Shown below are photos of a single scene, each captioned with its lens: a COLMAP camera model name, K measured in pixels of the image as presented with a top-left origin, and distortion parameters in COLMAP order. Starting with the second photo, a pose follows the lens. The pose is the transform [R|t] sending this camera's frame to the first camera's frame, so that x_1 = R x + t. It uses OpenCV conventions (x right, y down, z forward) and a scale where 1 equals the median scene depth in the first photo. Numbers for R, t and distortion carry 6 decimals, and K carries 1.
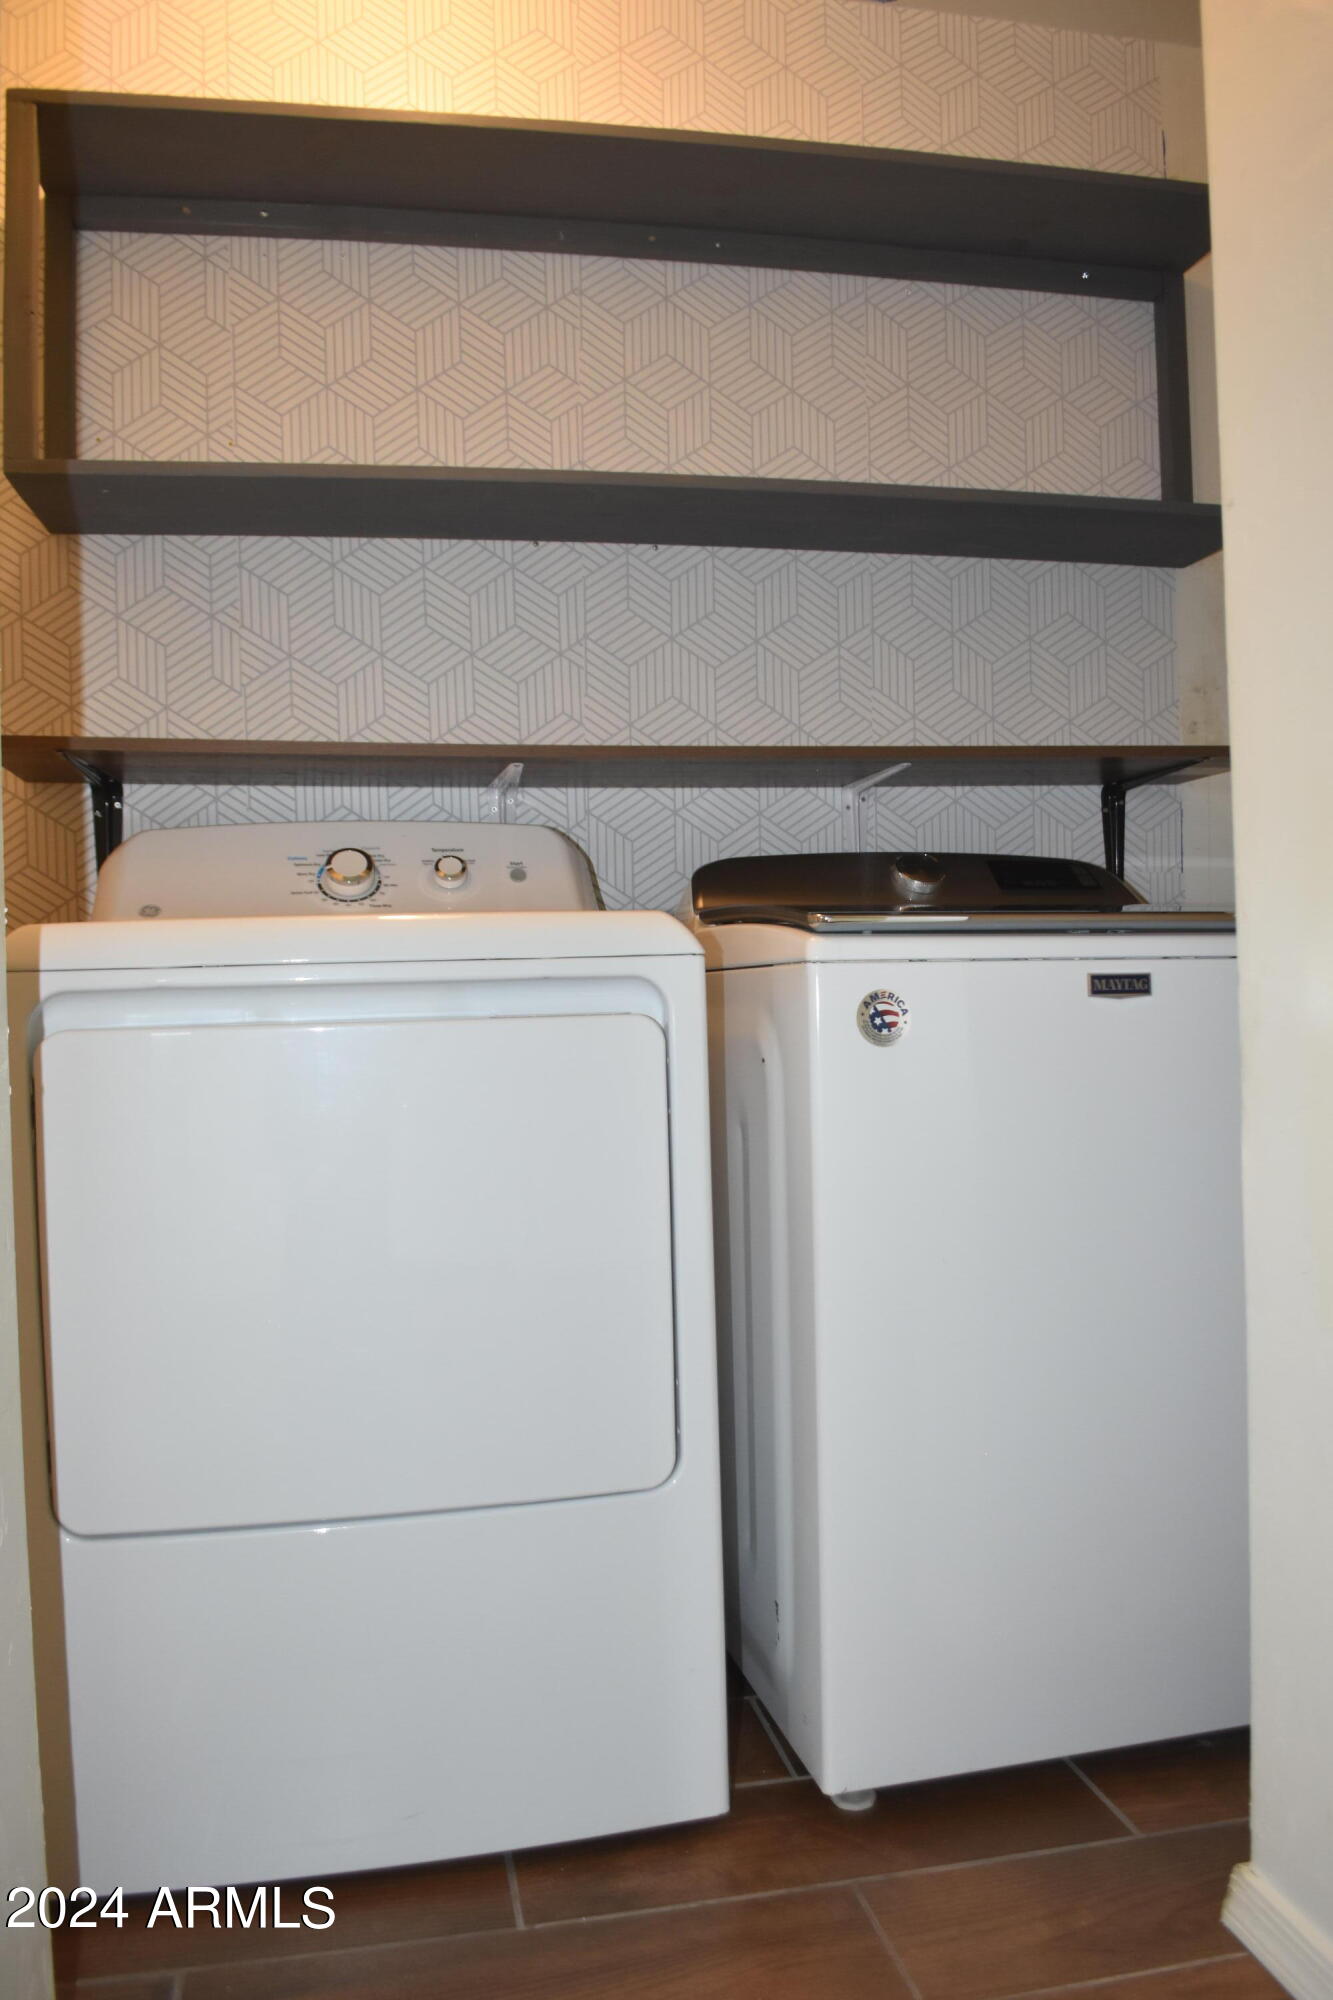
lens RADIAL K [[1592.3, 0, 673.7], [0, 1592.3, 1000.2], [0, 0, 1]] dist [-0.084306, 0.010736]
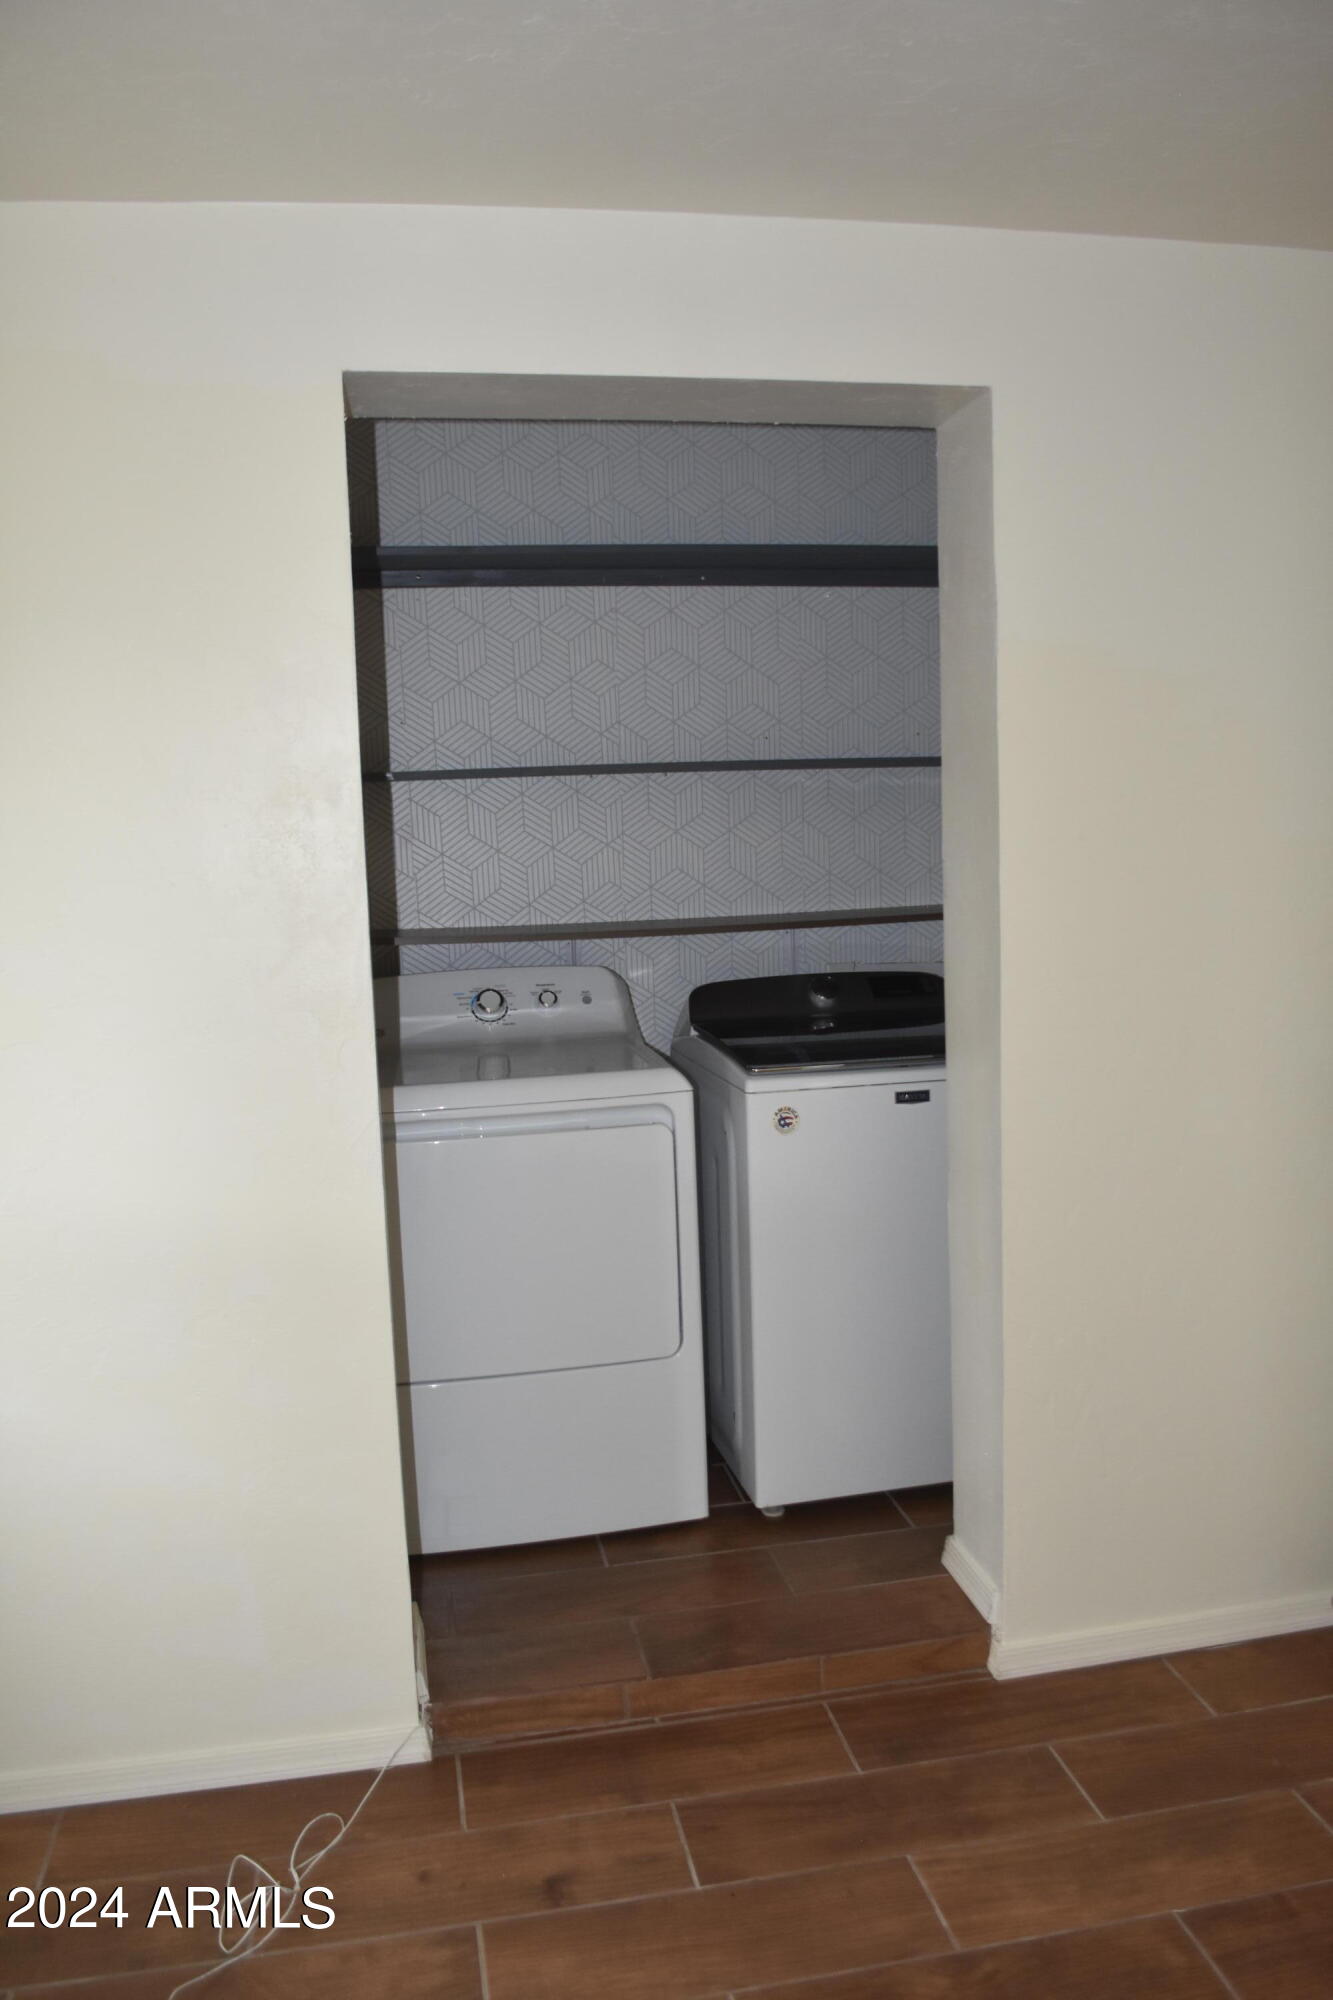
lens RADIAL K [[1592.3, 0, 665.2], [0, 1592.3, 999.5], [0, 0, 1]] dist [-0.084306, 0.010736]
pose [[0.999878, -0.007488, -0.013675, 0.011981], [0.008912, 0.994190, 0.107271, -0.330456], [0.012792, -0.107380, 0.994136, -0.879439]]
